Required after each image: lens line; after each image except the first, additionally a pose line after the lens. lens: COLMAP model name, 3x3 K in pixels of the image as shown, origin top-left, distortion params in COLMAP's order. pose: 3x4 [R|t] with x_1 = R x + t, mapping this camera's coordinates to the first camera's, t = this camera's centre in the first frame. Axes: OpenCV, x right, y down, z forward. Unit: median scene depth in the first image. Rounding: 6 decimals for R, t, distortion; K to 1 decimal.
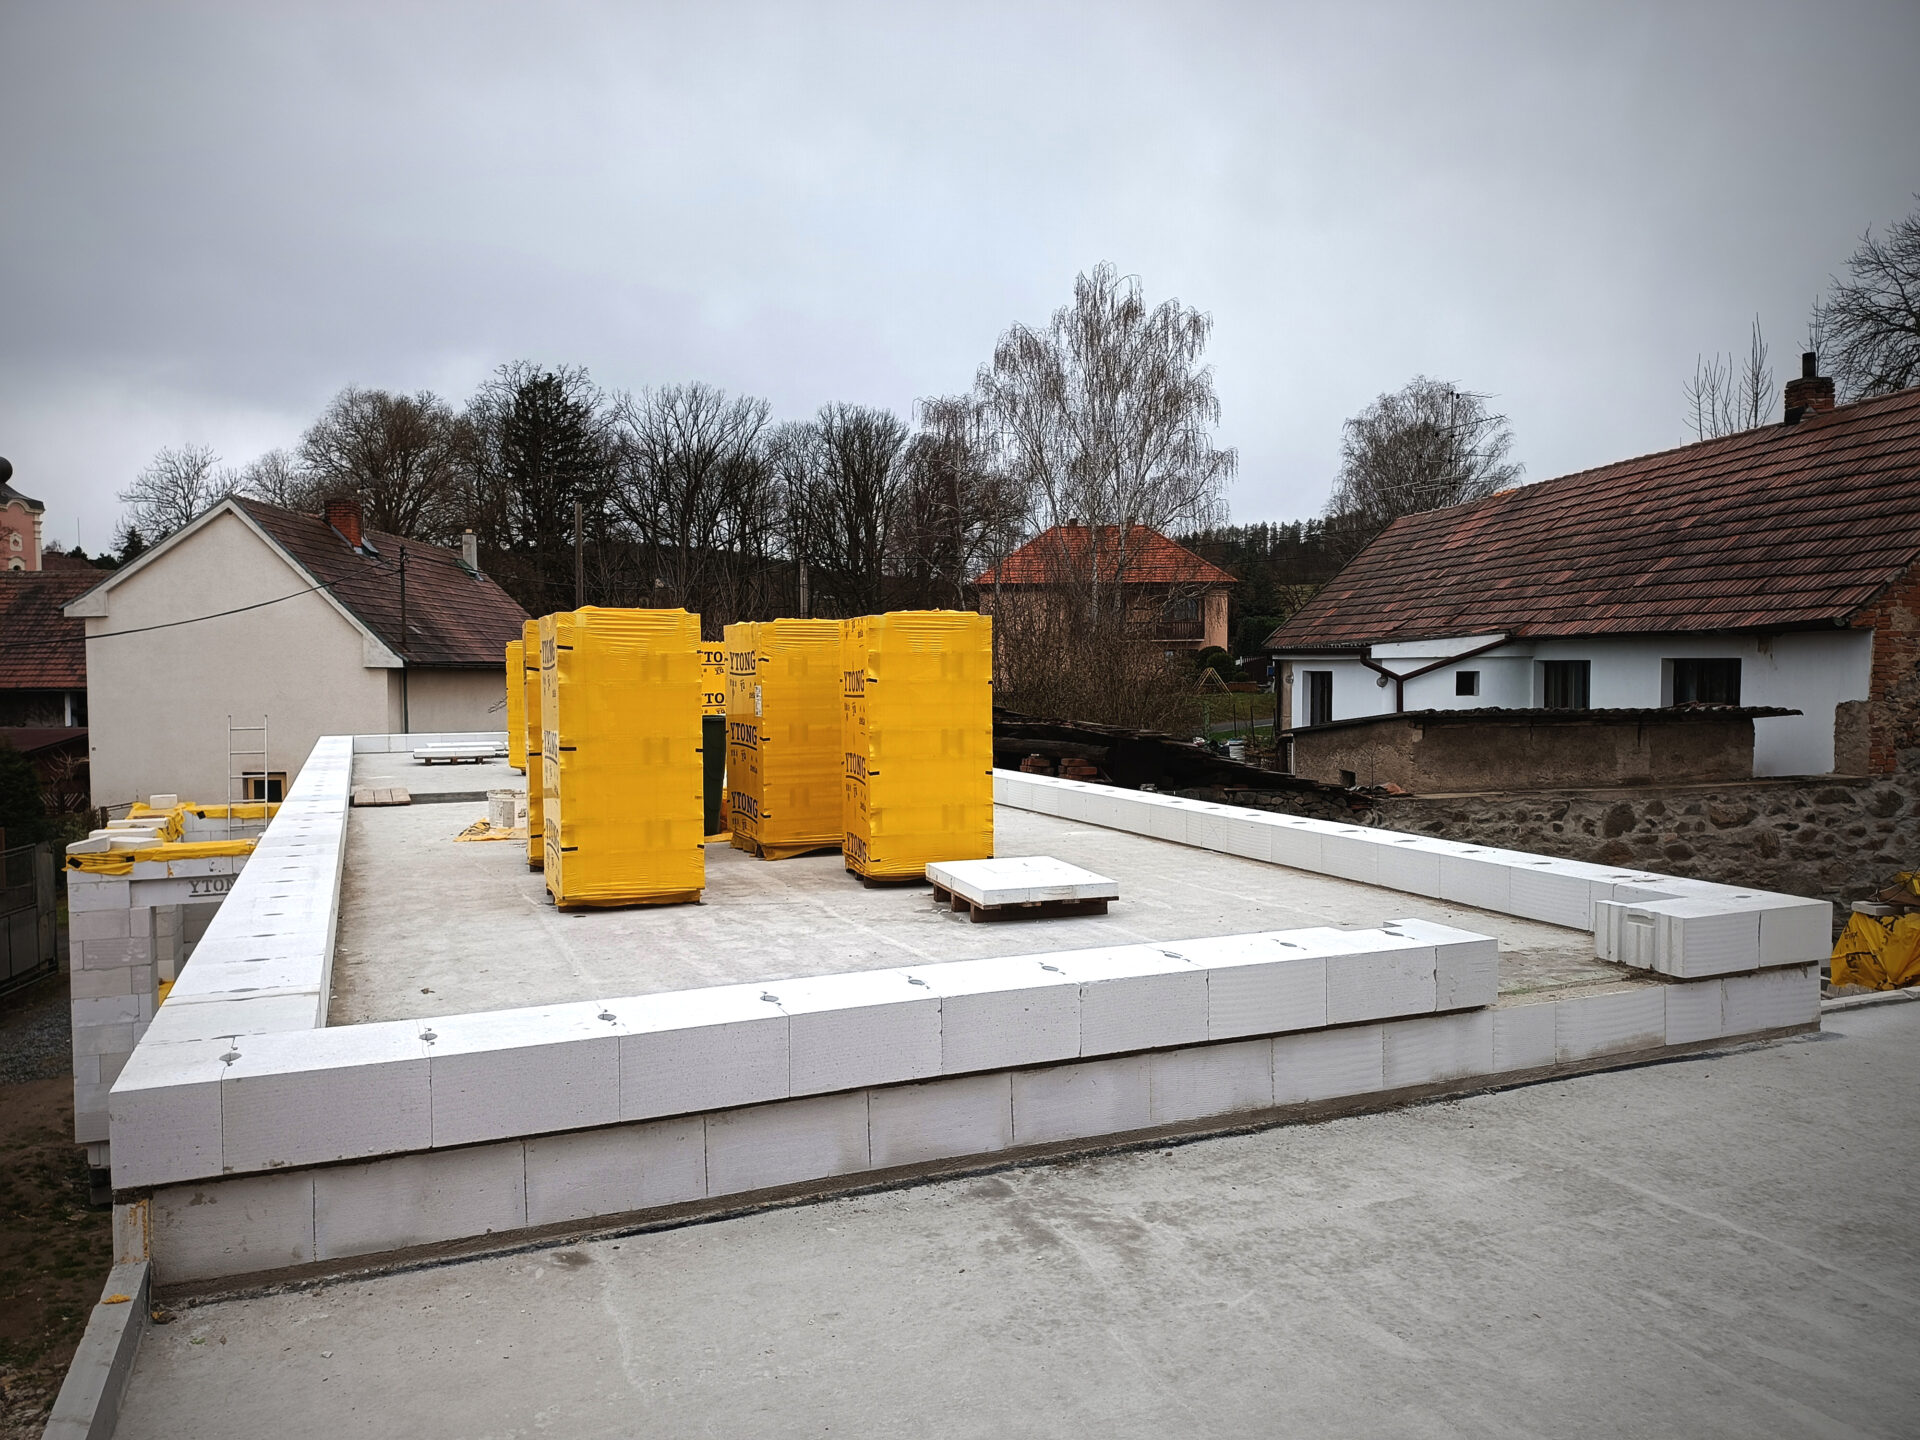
lens RADIAL K [[1370.8, 0, 966.1], [0, 1370.8, 745.4], [0, 0, 1]] dist [0.021395, -0.025728]
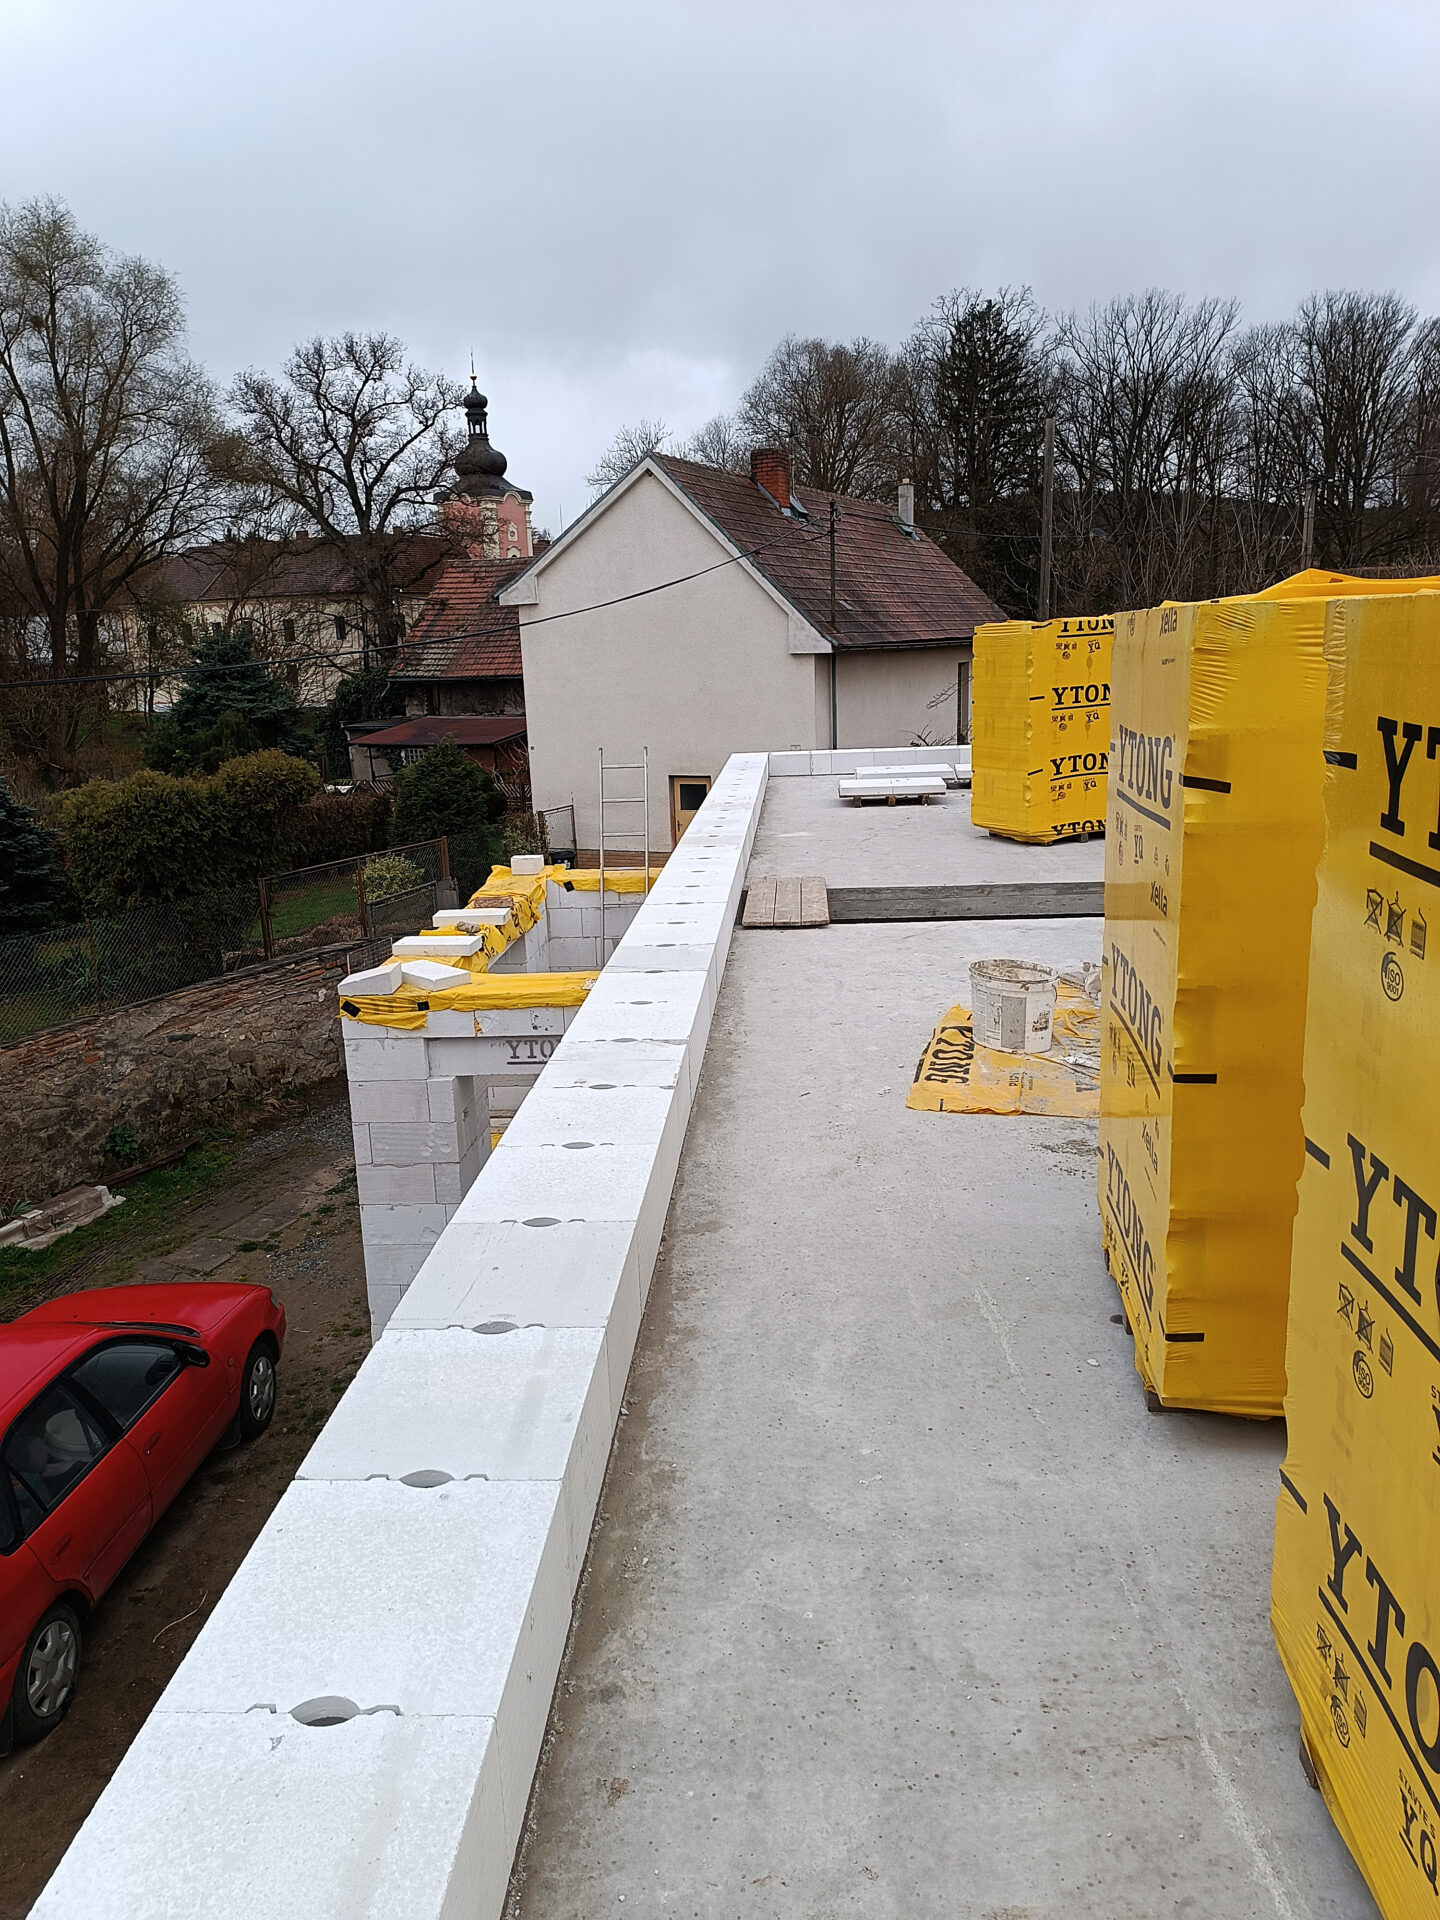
lens RADIAL K [[1370.8, 0, 724.5], [0, 1370.8, 969.0], [0, 0, 1]] dist [0.021395, -0.025728]
pose [[0.891806, 0.076242, -0.445947, -0.070123], [0.008293, 0.982778, 0.184605, -0.018310], [0.452341, -0.168330, 0.875815, 0.179499]]
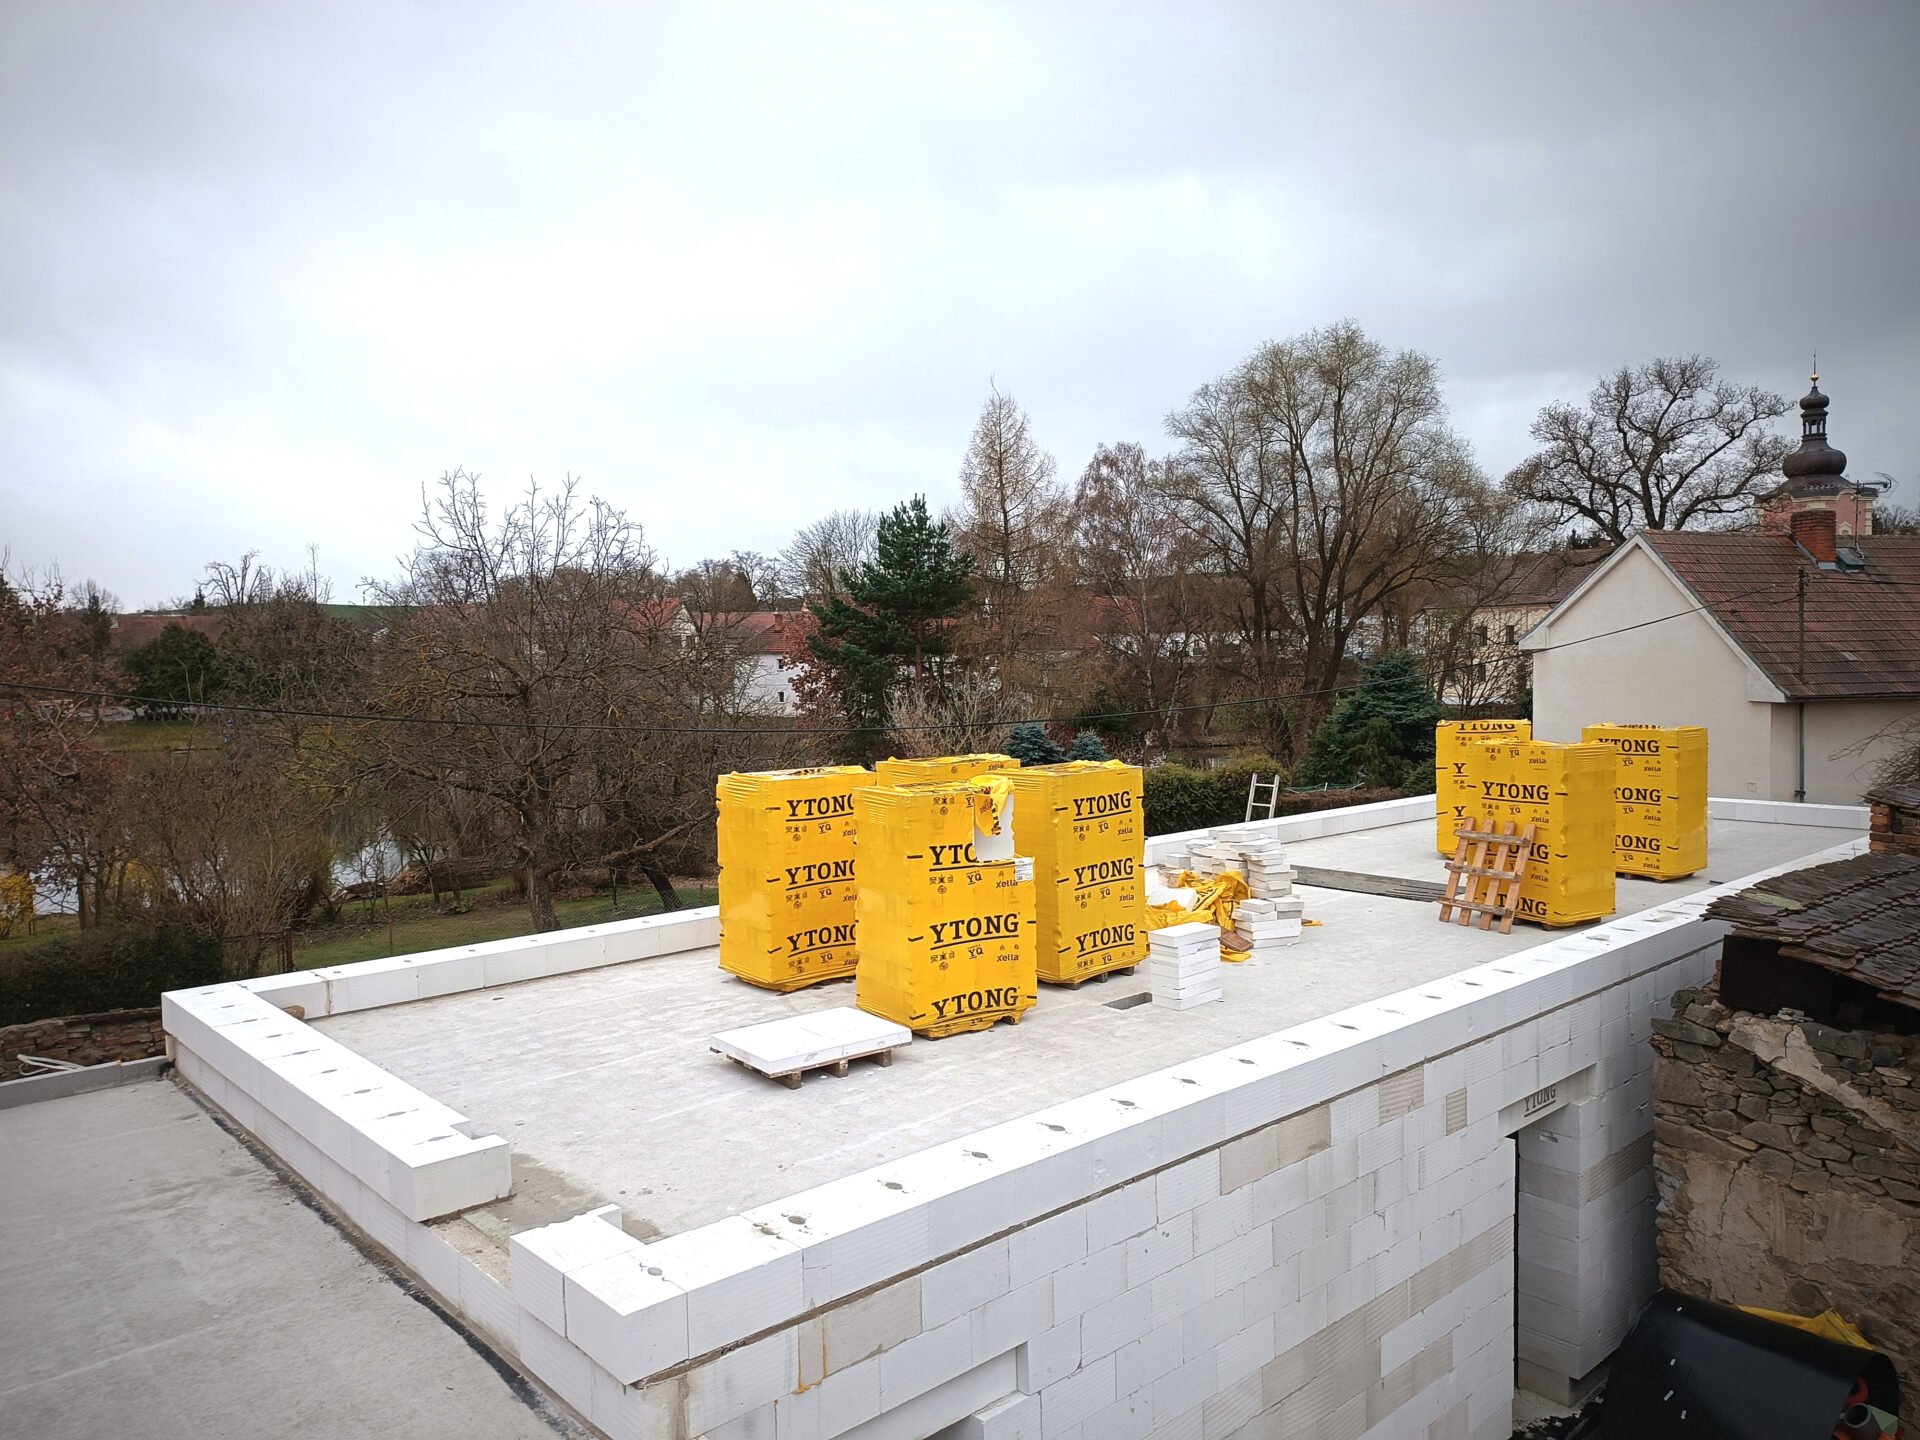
lens RADIAL K [[1370.8, 0, 944.3], [0, 1370.8, 724.9], [0, 0, 1]] dist [0.021395, -0.025728]
pose [[0.315657, 0.044291, -0.947839, 0.248121], [-0.039809, 0.998649, 0.033408, -0.044105], [0.948038, 0.027187, 0.316993, 0.161256]]
